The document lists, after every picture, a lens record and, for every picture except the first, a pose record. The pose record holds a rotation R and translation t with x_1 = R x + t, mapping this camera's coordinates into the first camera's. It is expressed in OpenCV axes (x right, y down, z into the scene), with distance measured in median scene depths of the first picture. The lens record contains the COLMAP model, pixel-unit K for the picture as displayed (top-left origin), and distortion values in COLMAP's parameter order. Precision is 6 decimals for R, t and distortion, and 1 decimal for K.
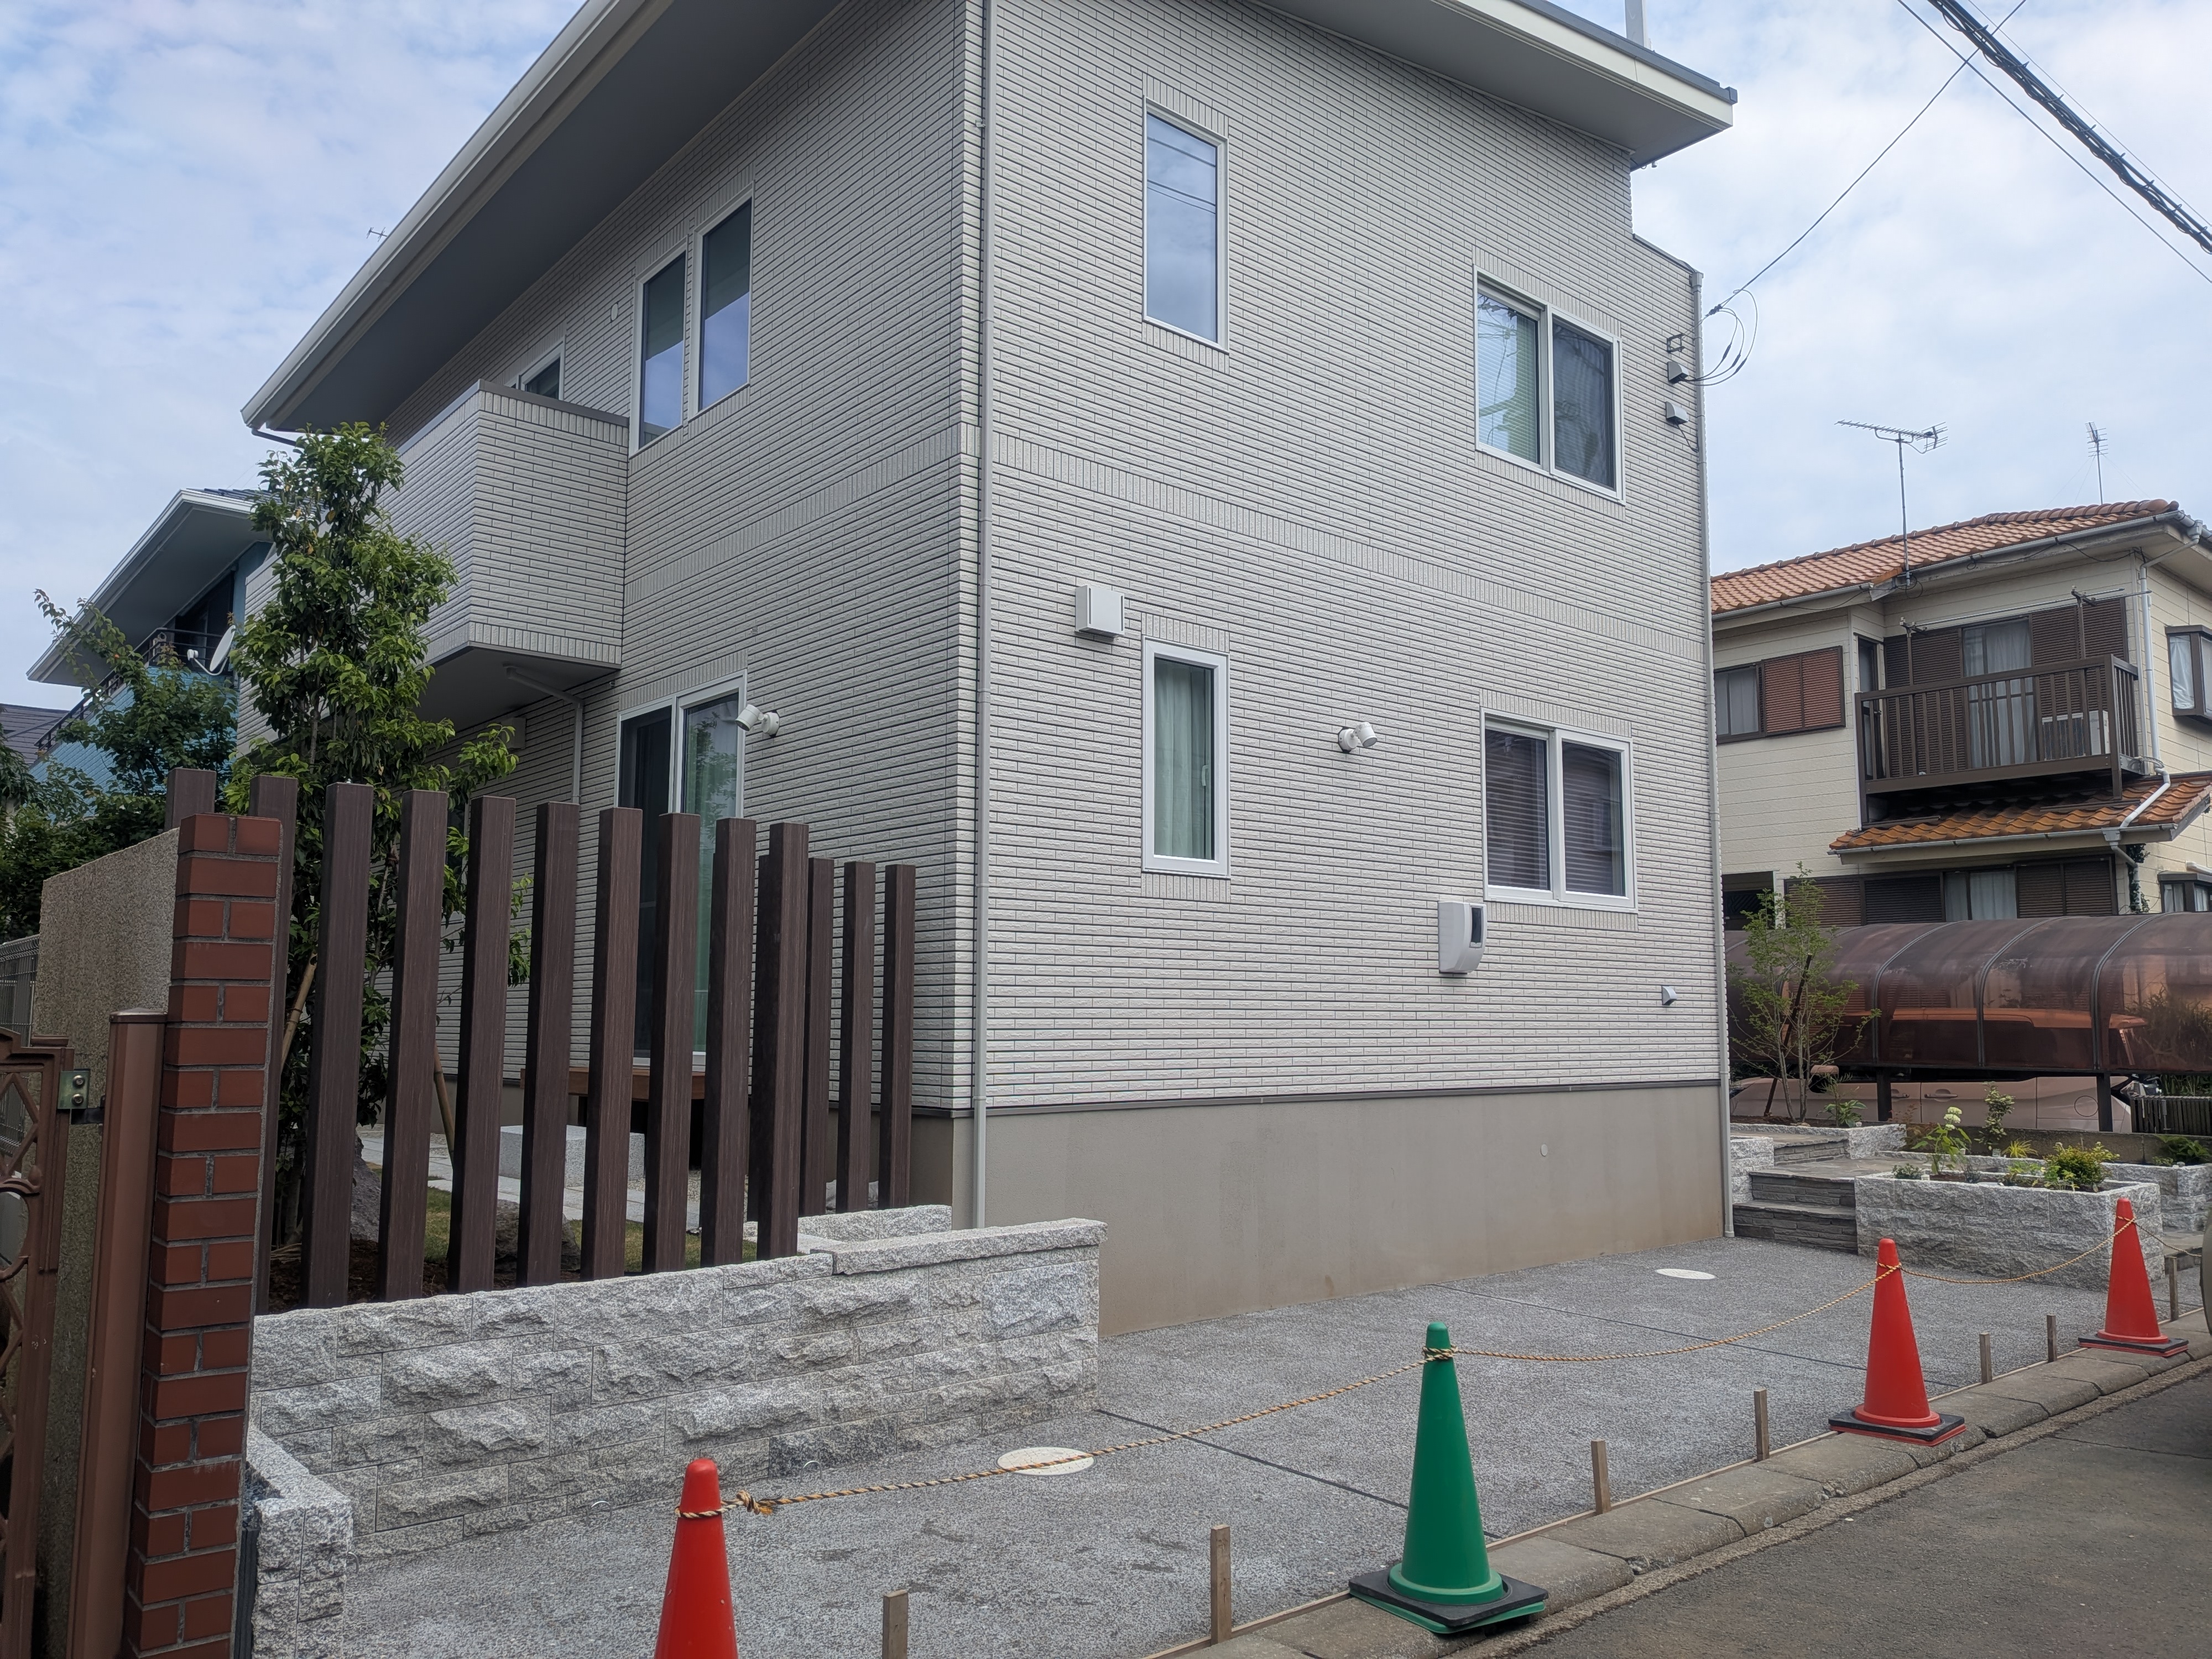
lens RADIAL K [[1586.7, 0, 1115.1], [0, 1586.7, 847.6], [0, 0, 1]] dist [0.078894, -0.123223]
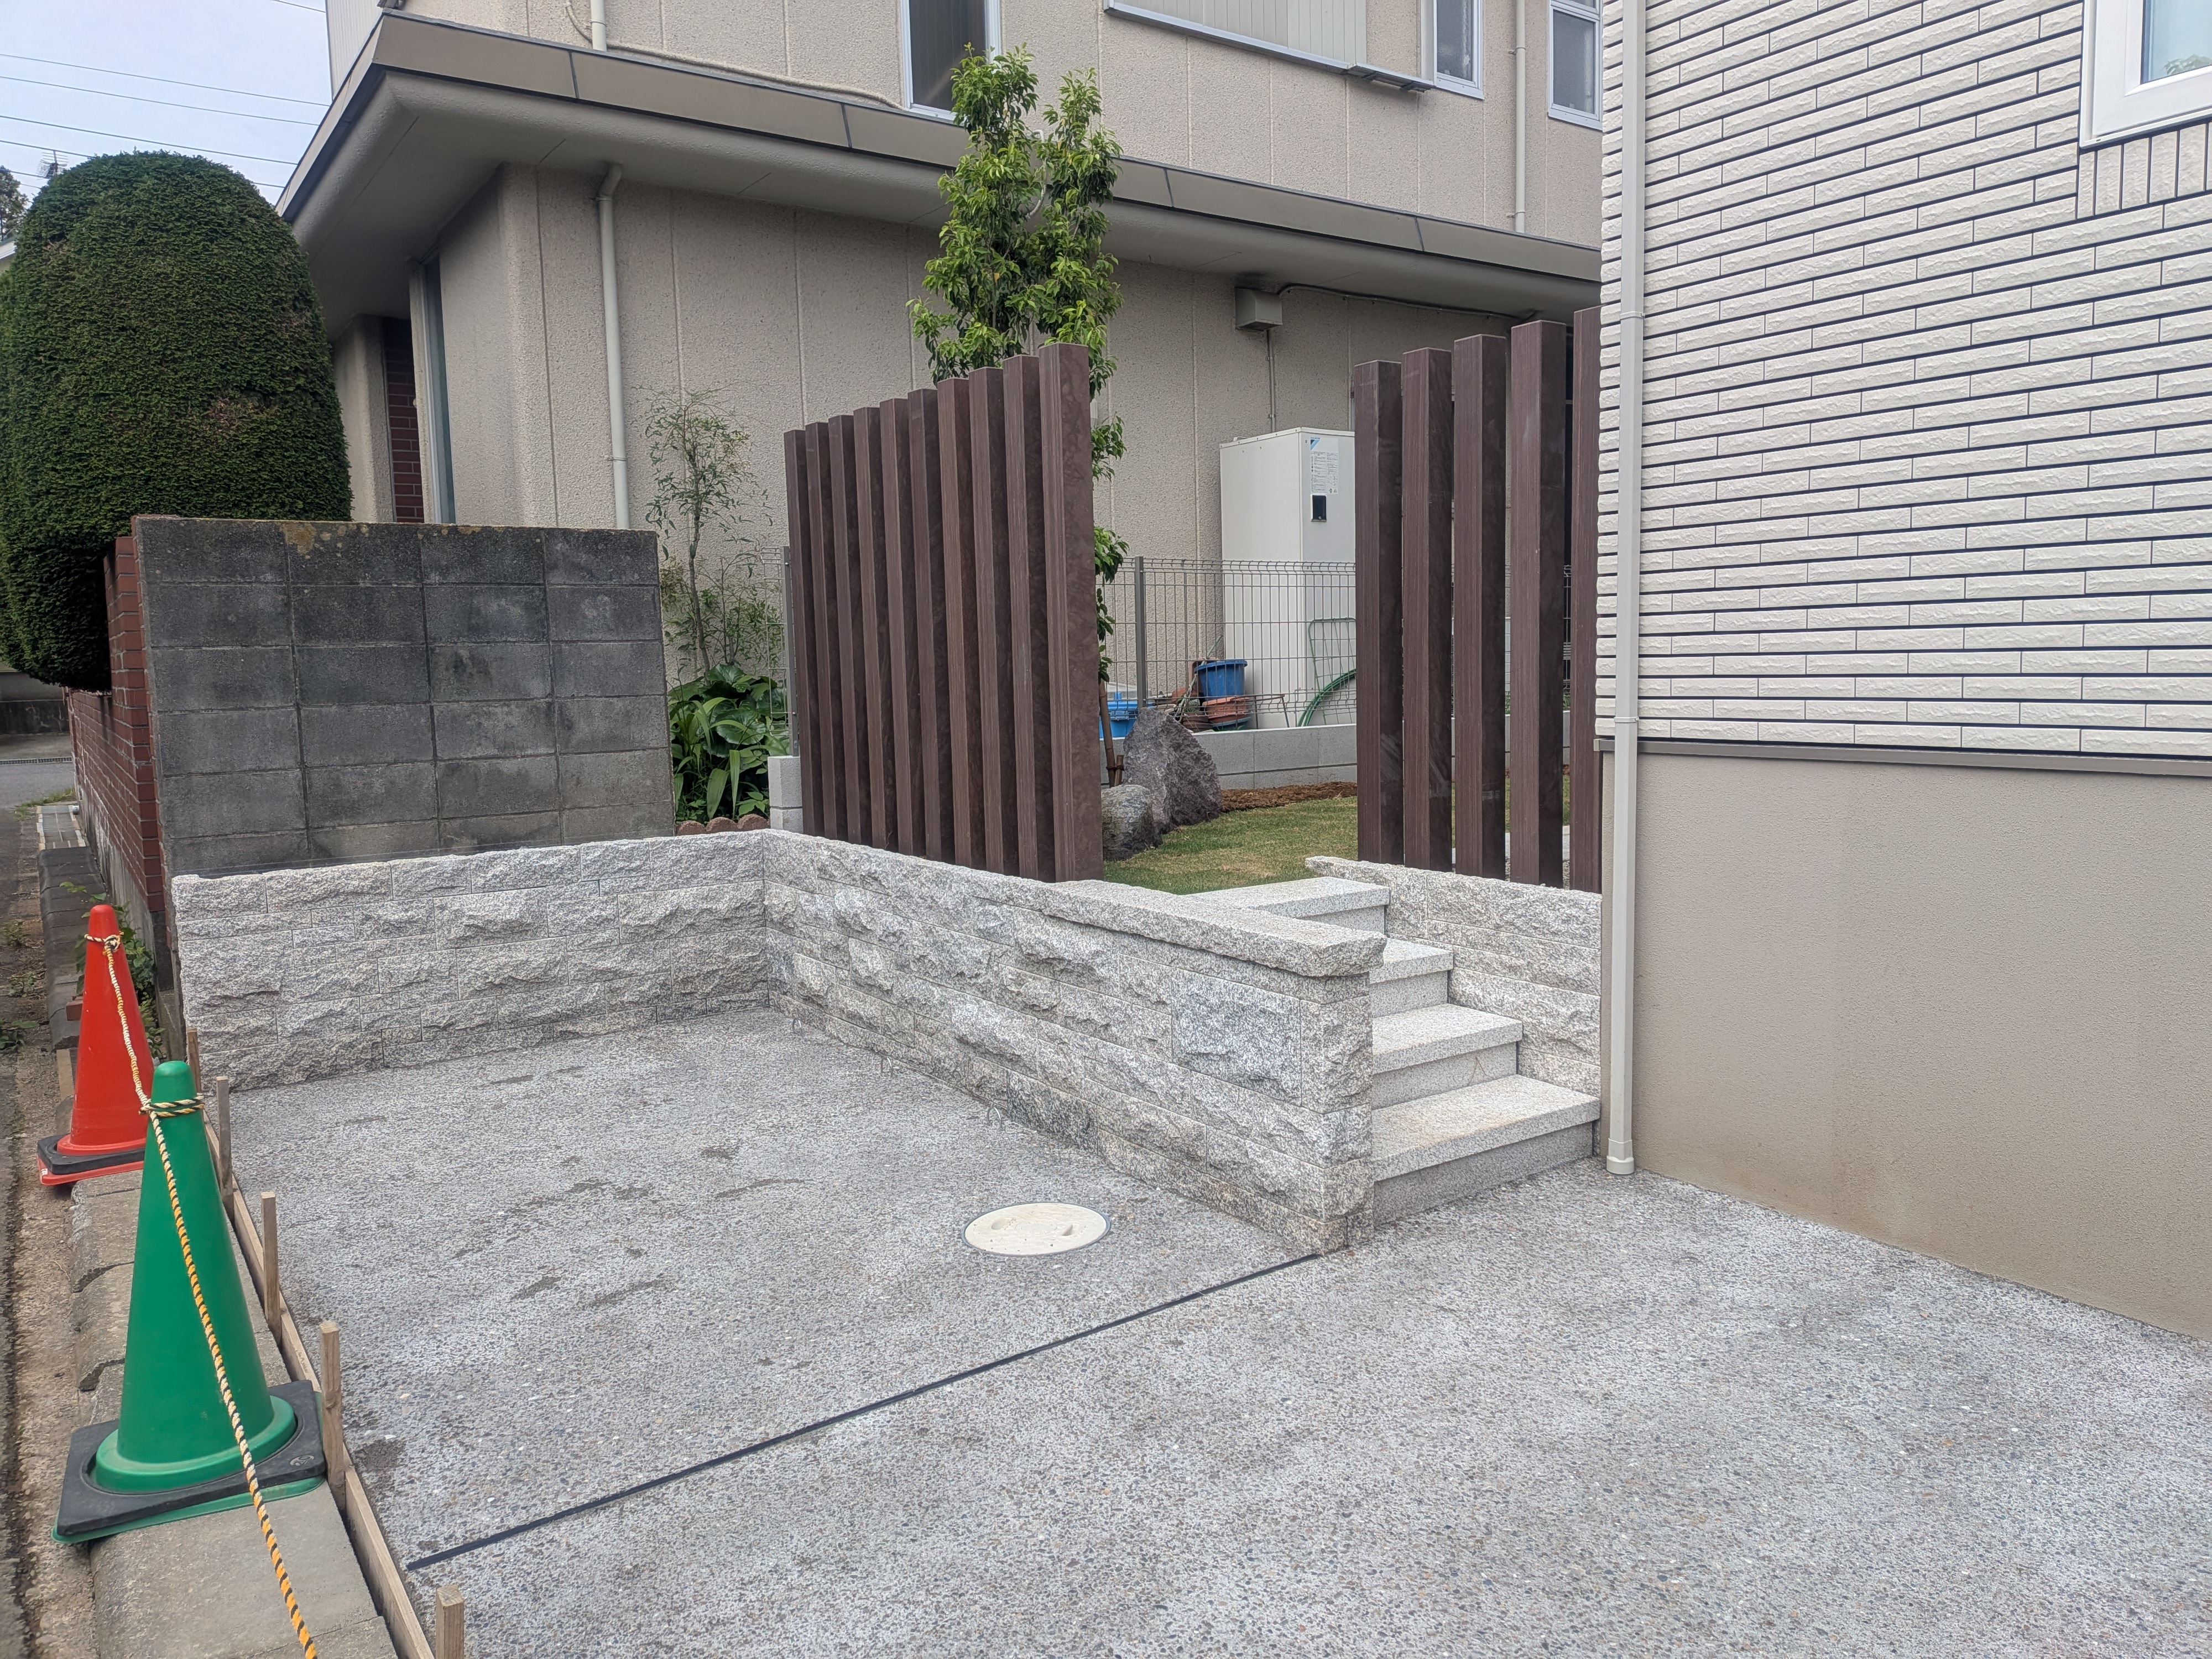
lens RADIAL K [[1581.4, 0, 1164.2], [0, 1581.4, 804.0], [0, 0, 1]] dist [0.078523, -0.113243]
pose [[-0.090800, 0.094466, -0.991379, 0.405781], [0.129209, 0.988194, 0.082328, 0.103560], [0.987451, -0.120619, -0.101934, 0.764879]]
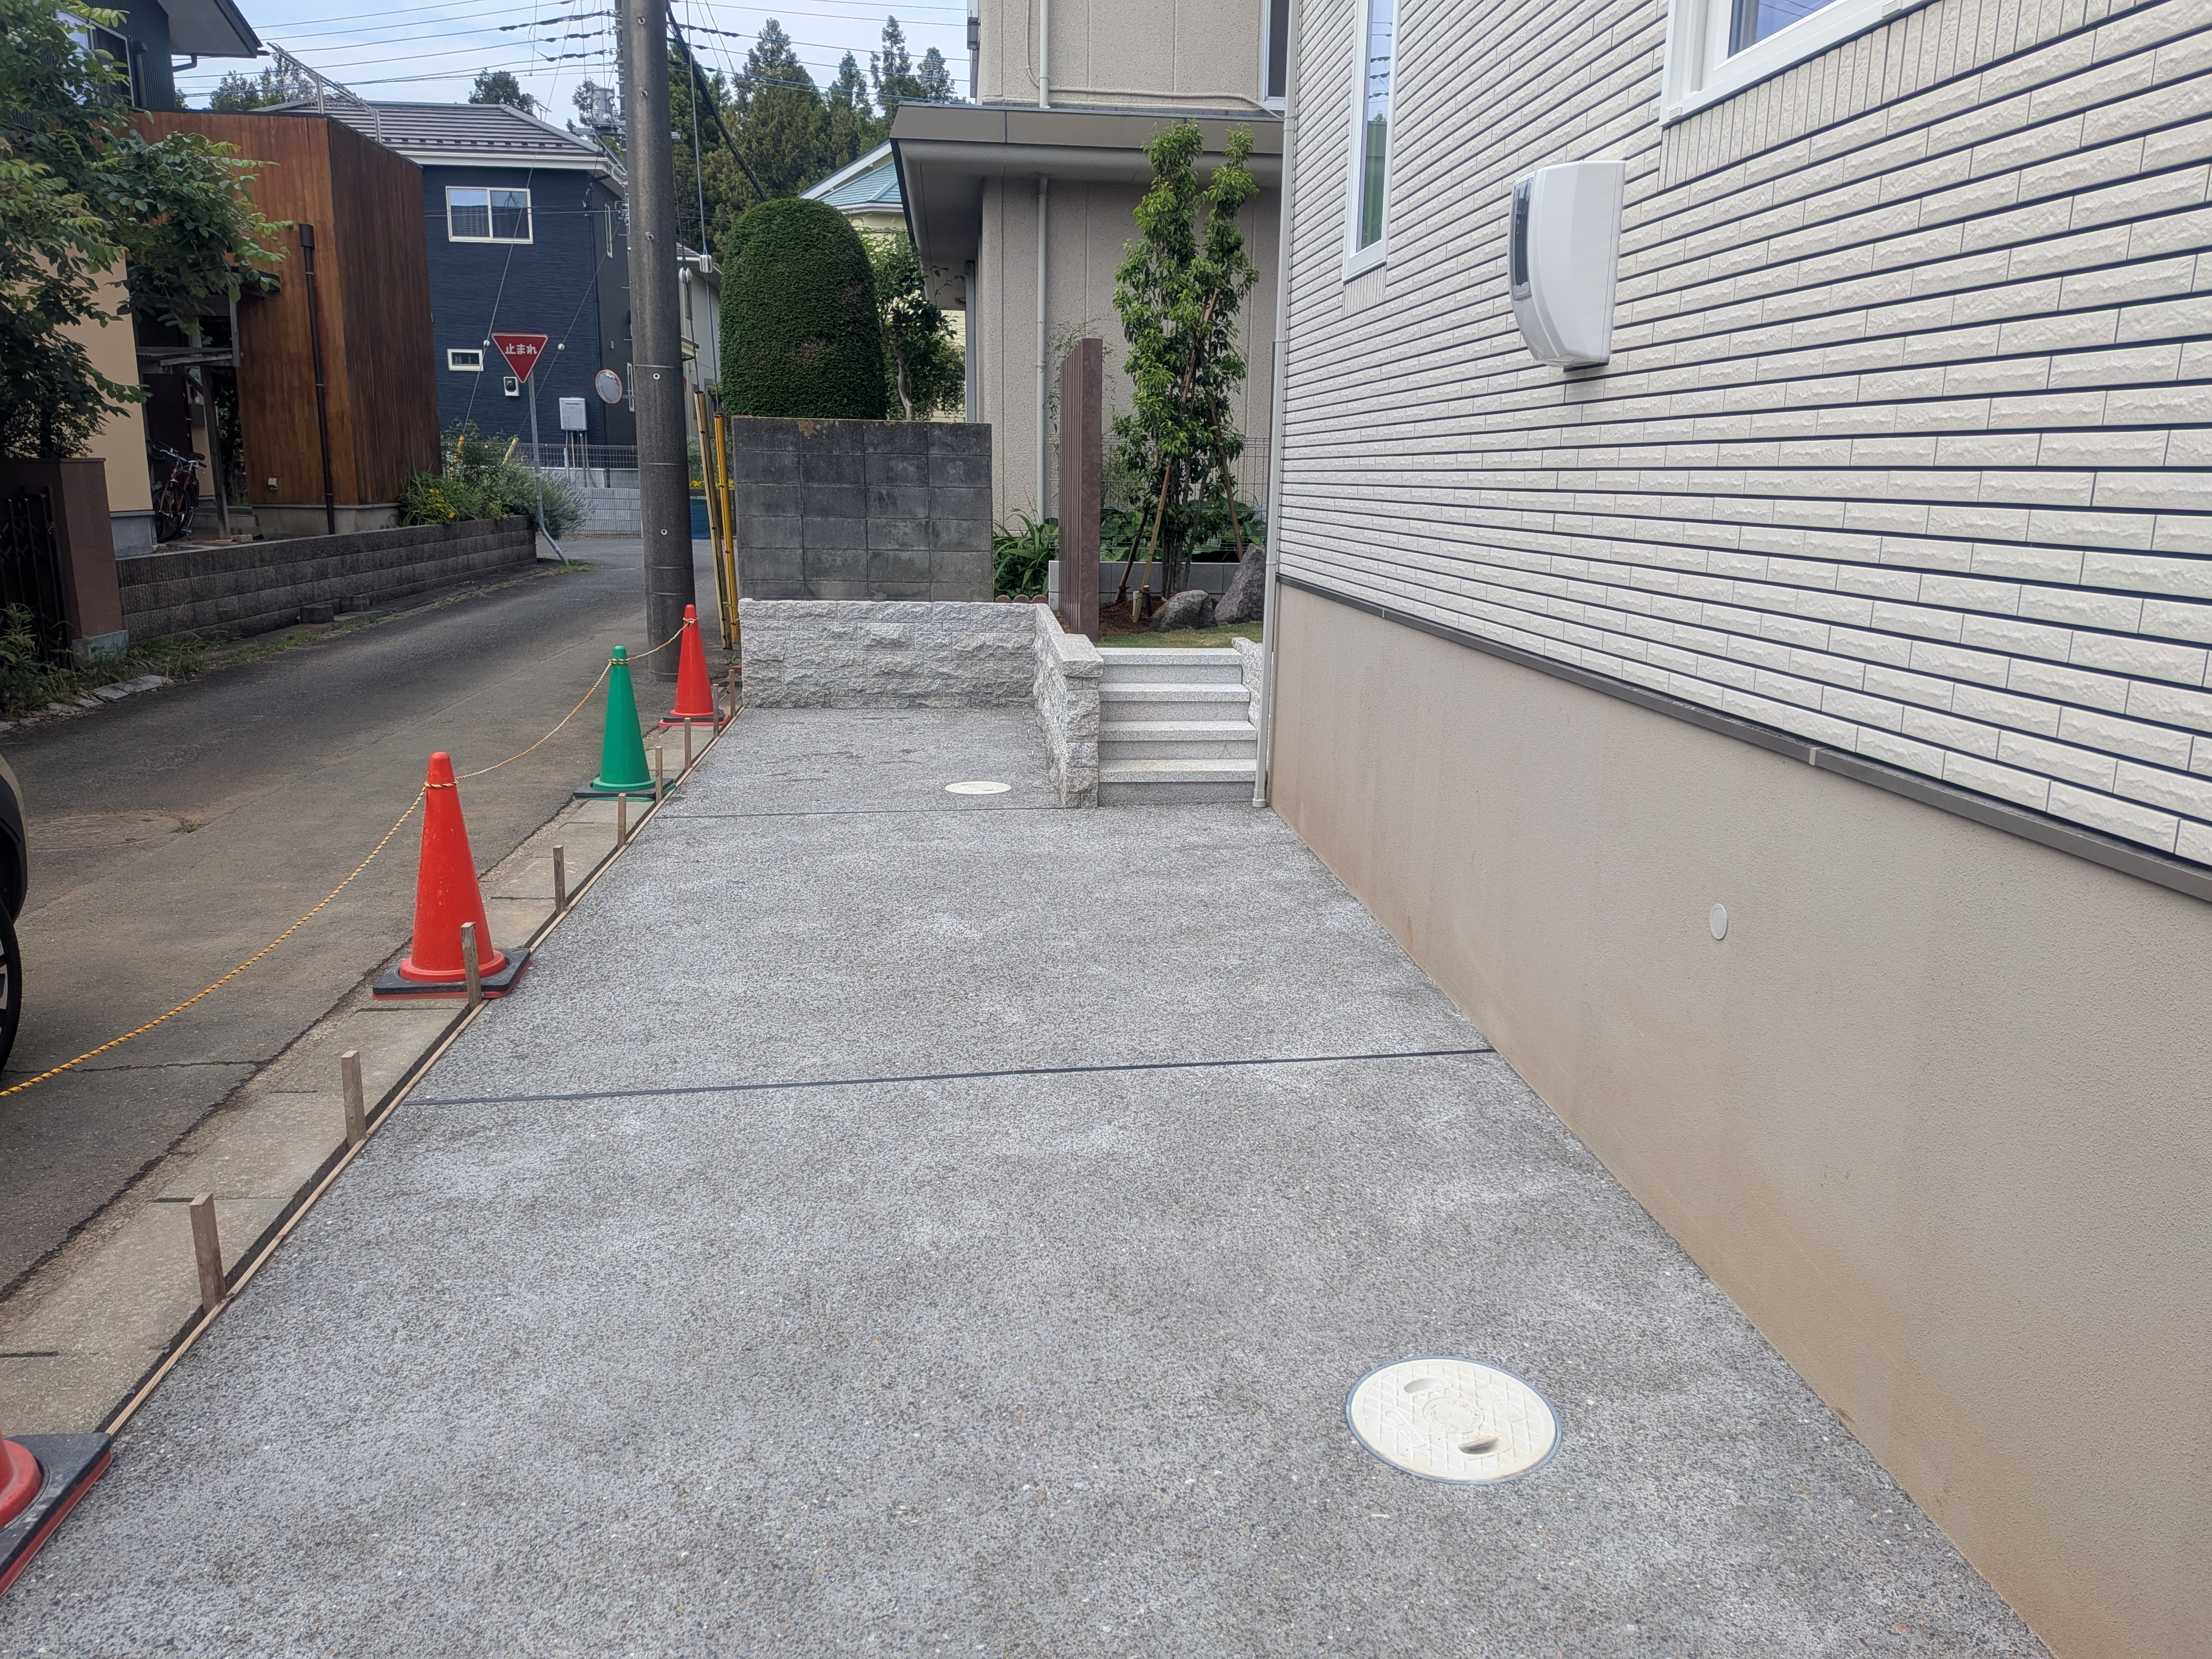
lens RADIAL K [[1573.9, 0, 1136.3], [0, 1573.9, 829.8], [0, 0, 1]] dist [0.080571, -0.098450]
pose [[-0.566390, 0.168368, -0.806756, 0.688483], [0.069413, 0.985177, 0.156871, 0.138208], [0.821209, 0.032851, -0.569681, 1.289333]]
